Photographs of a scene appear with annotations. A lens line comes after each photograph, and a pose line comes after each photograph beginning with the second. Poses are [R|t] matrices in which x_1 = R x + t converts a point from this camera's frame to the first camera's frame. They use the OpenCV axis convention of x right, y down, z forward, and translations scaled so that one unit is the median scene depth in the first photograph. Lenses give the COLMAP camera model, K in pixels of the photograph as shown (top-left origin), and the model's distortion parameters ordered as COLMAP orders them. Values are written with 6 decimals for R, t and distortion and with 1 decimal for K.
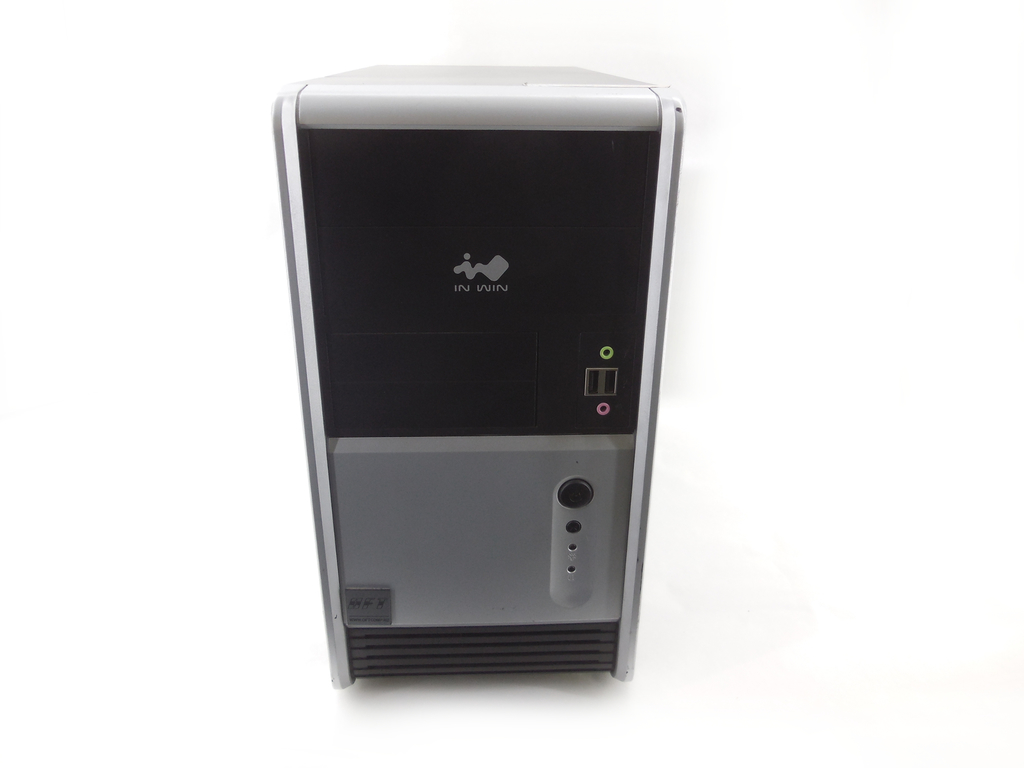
lens RADIAL K [[767.4, 0, 511.9], [0, 767.4, 384.4], [0, 0, 1]] dist [-0.006258, -0.005253]
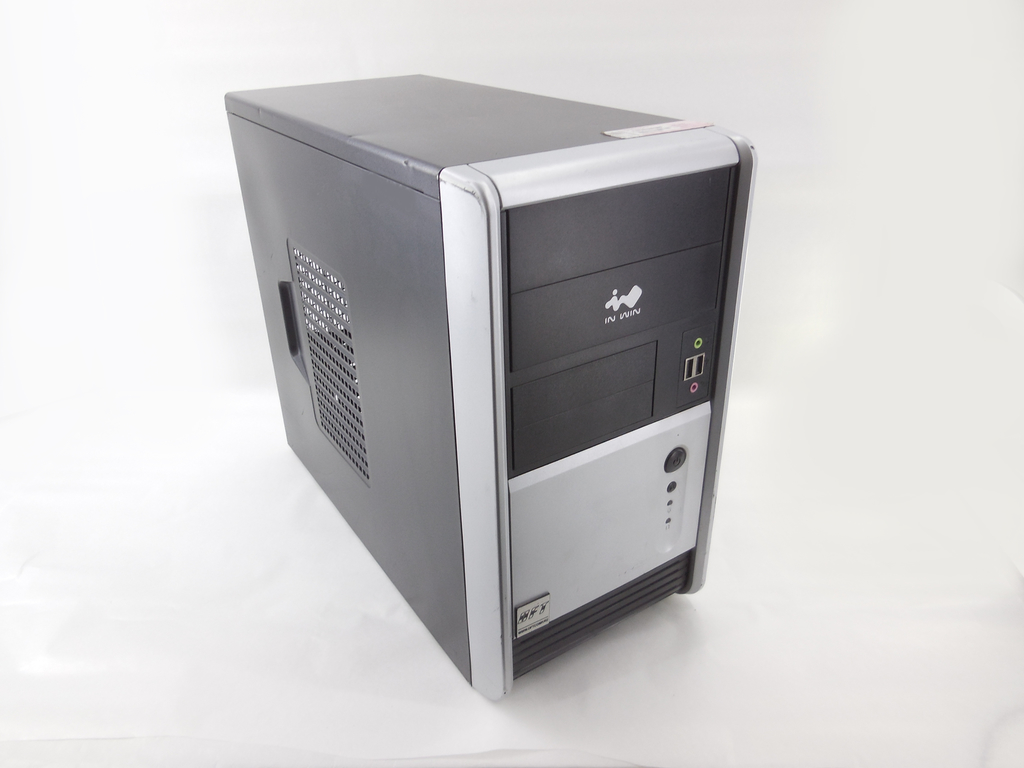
lens RADIAL K [[767.4, 0, 512.4], [0, 767.4, 383.7], [0, 0, 1]] dist [-0.006258, -0.005253]
pose [[0.857956, -0.261629, 0.442111, -0.722050], [0.227676, 0.965114, 0.129302, -0.213904], [-0.460517, -0.010277, 0.887591, 0.043083]]
